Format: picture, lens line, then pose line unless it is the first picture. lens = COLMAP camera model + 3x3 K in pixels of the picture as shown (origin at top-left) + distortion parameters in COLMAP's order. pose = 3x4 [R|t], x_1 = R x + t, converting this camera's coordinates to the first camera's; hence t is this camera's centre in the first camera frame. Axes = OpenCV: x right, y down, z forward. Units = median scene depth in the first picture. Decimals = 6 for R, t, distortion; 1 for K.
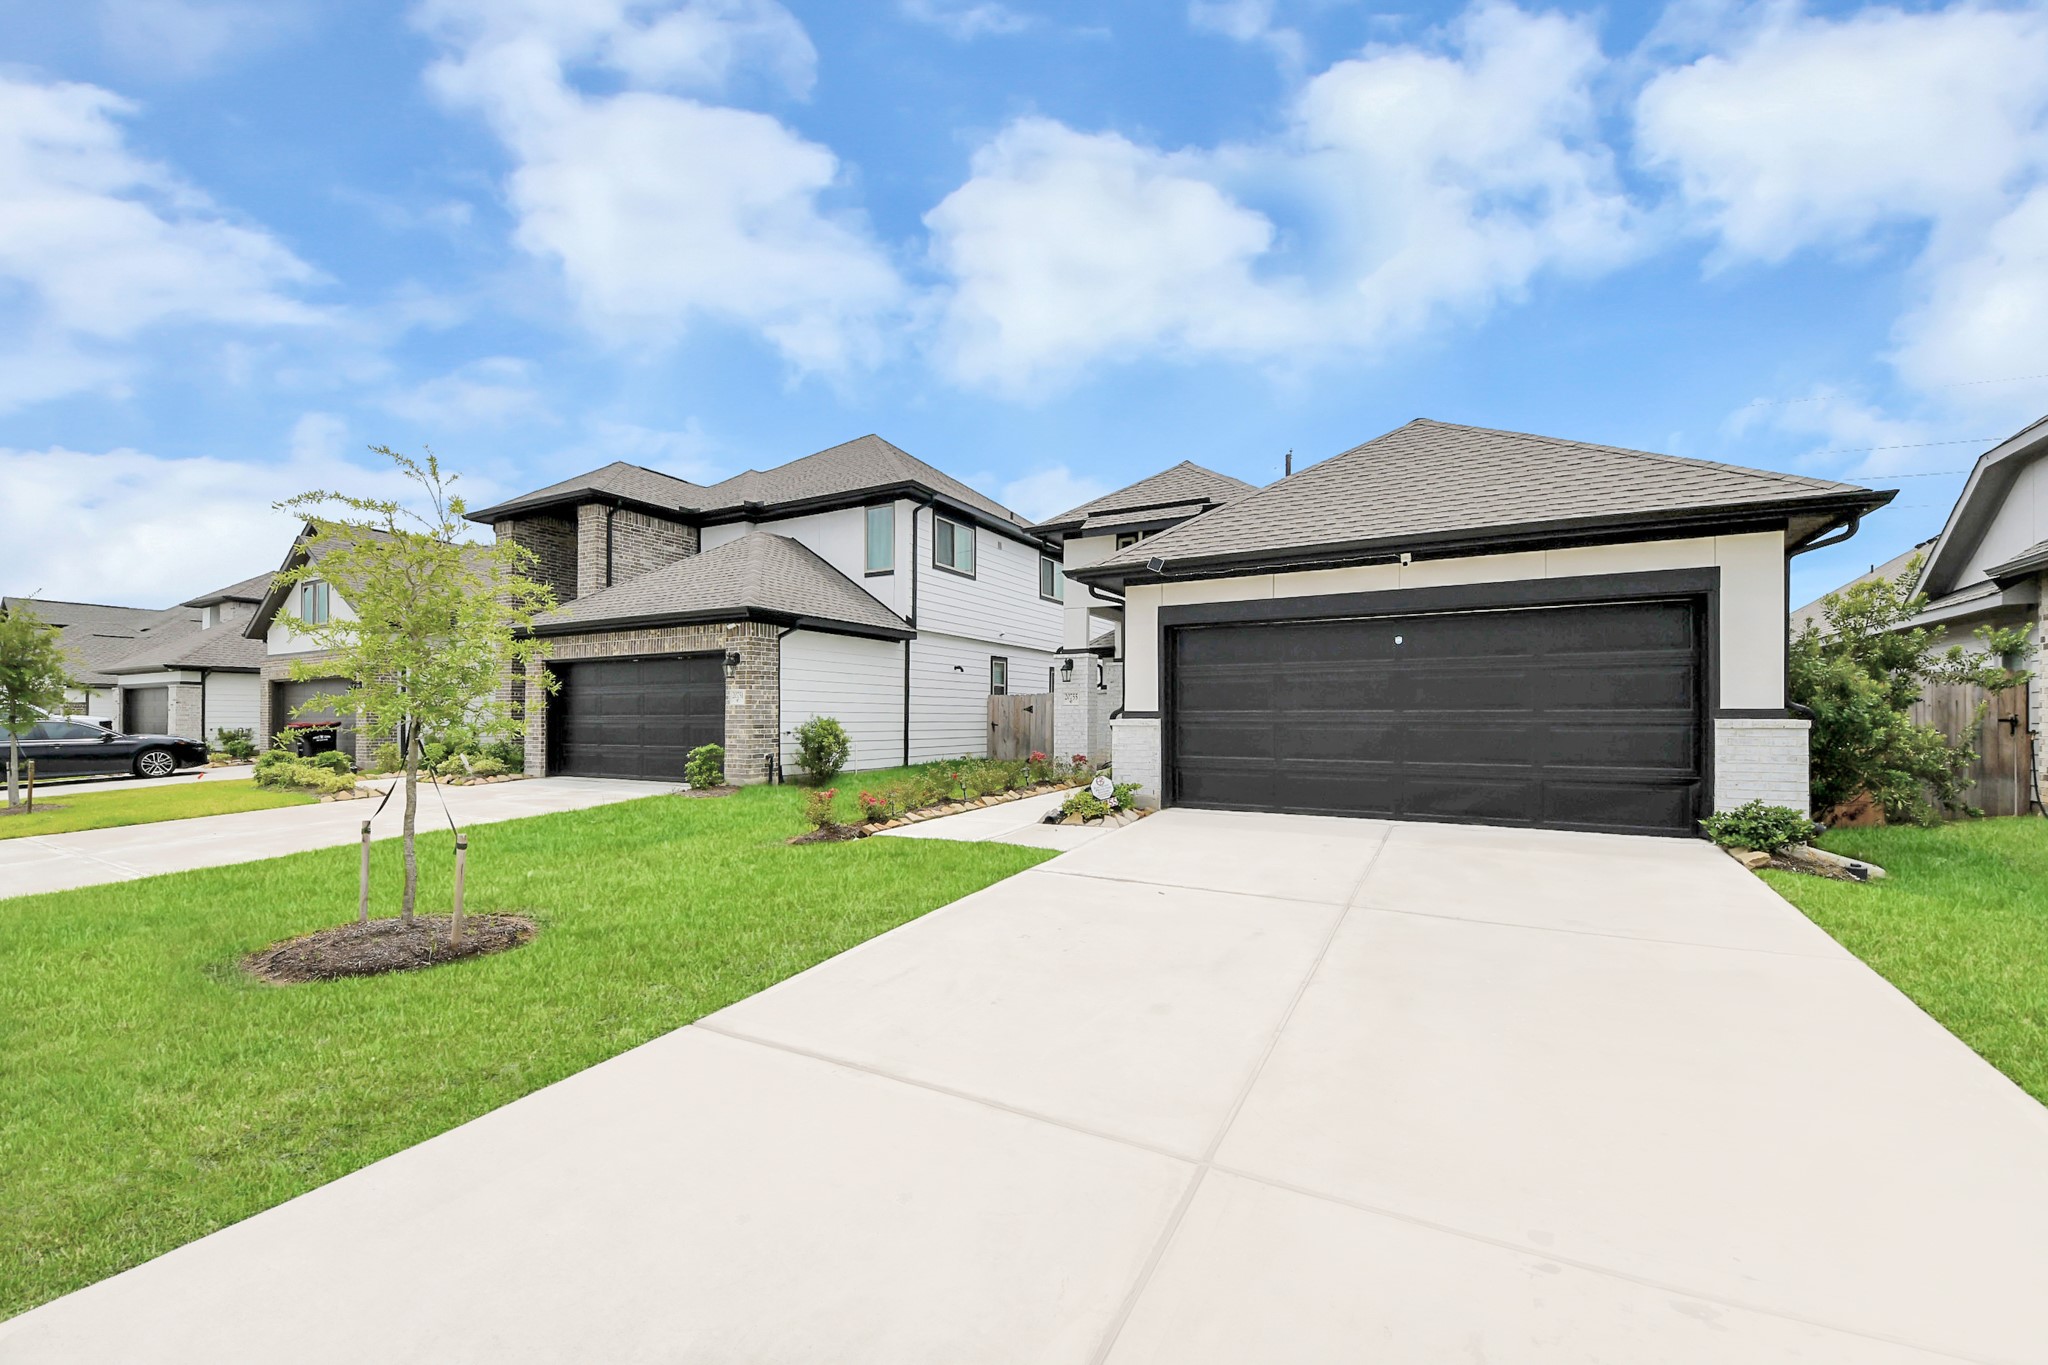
lens RADIAL K [[809.8, 0, 1067.3], [0, 809.8, 705.9], [0, 0, 1]] dist [0.002671, -0.003029]
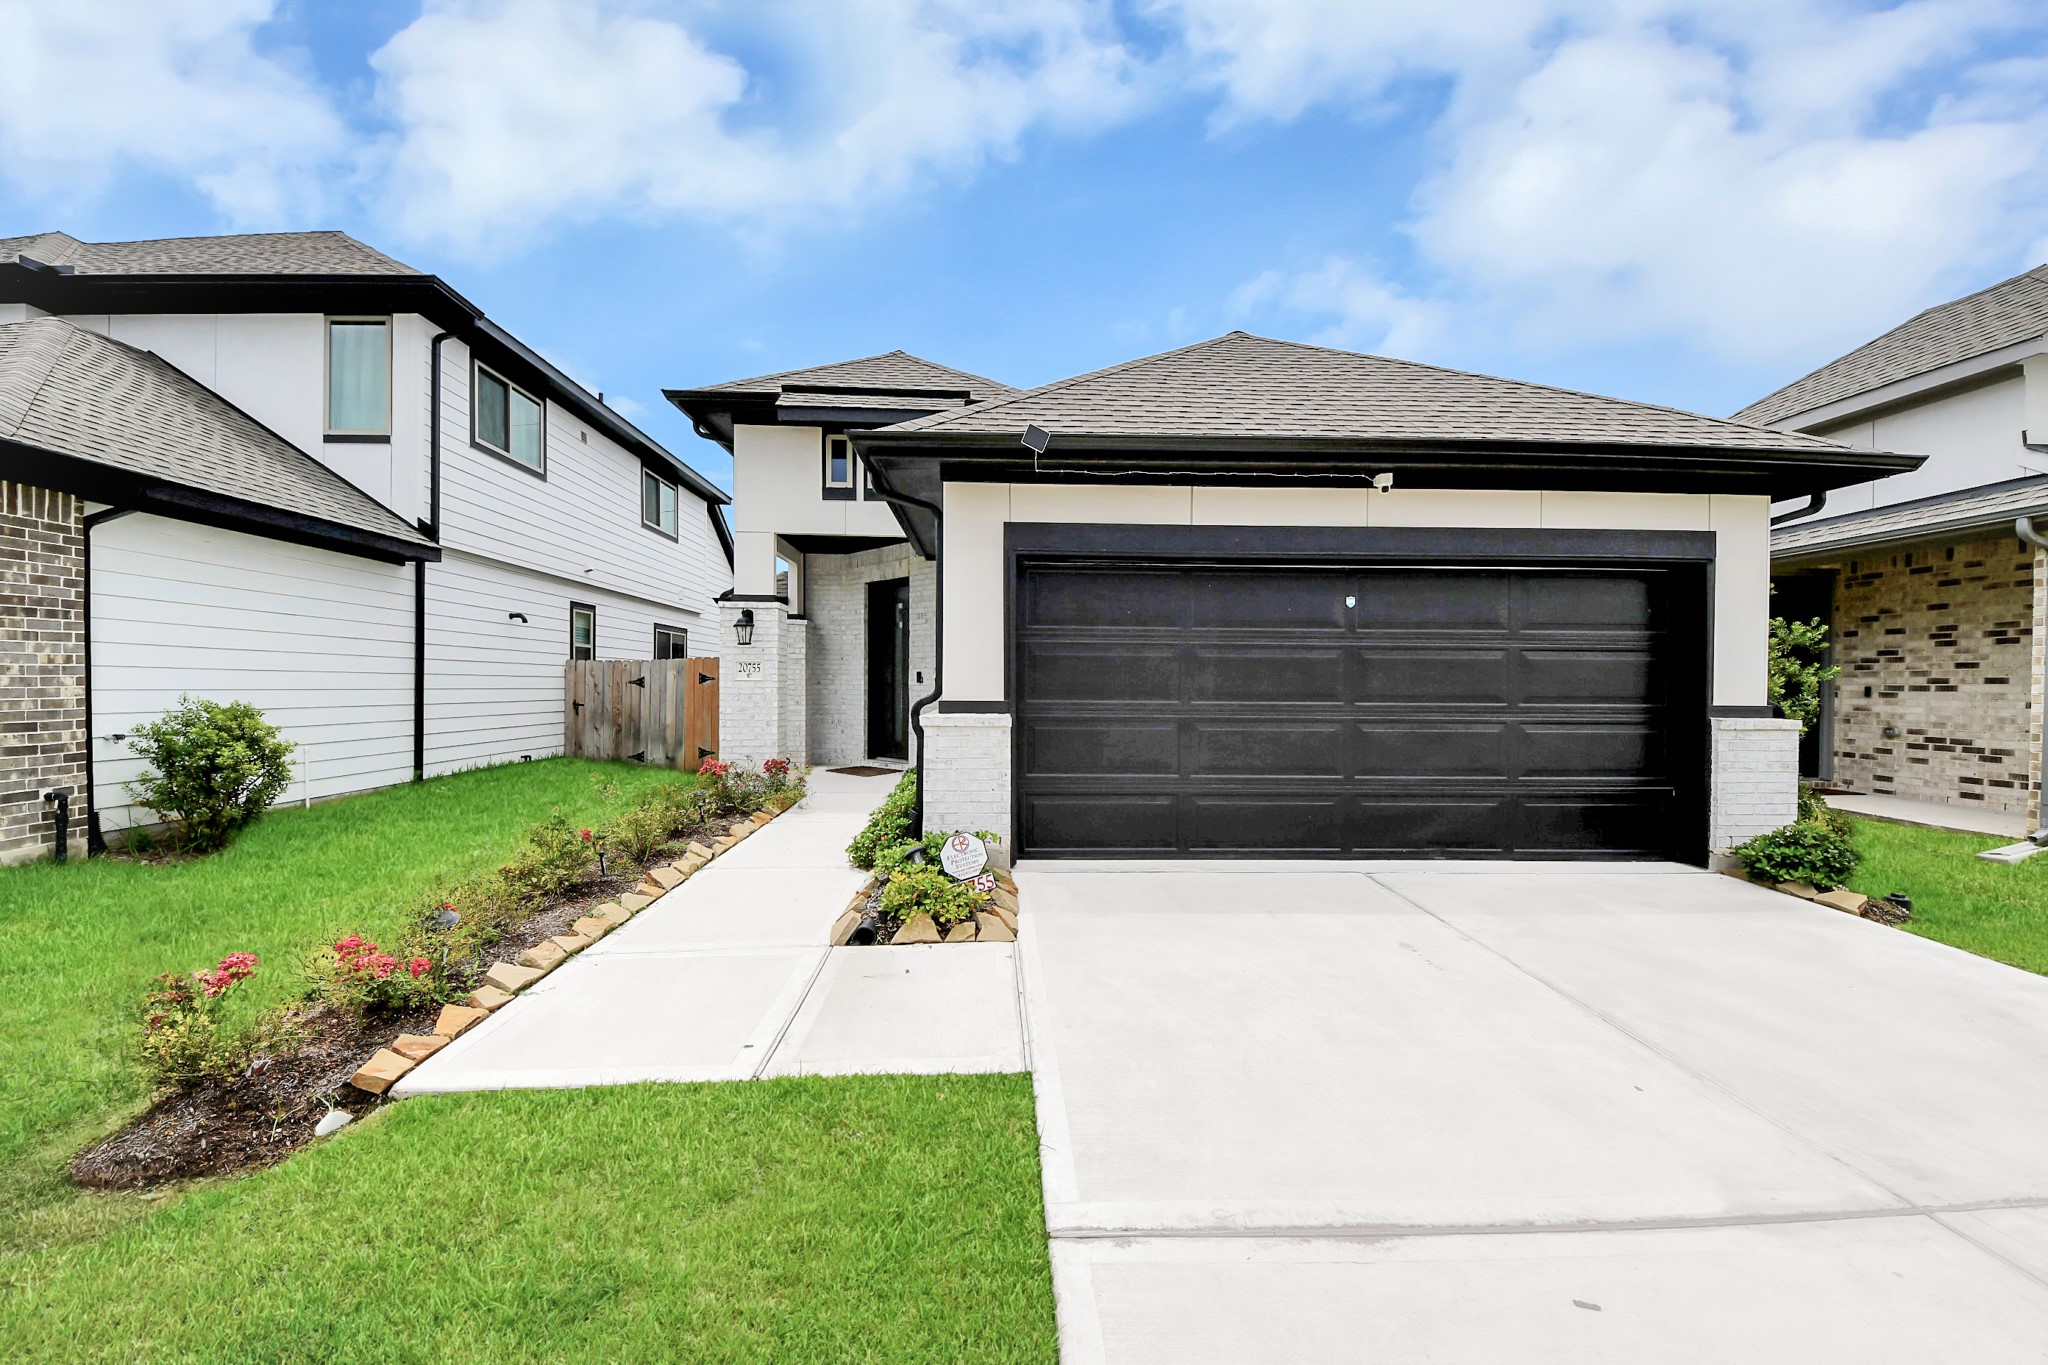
lens RADIAL K [[768.7, 0, 1040.9], [0, 768.7, 700.1], [0, 0, 1]] dist [-0.005276, -0.000209]
pose [[0.869983, -0.003076, 0.493072, -0.096236], [-0.014727, 0.999372, 0.032218, -0.009015], [-0.492862, -0.035291, 0.869392, 0.351833]]
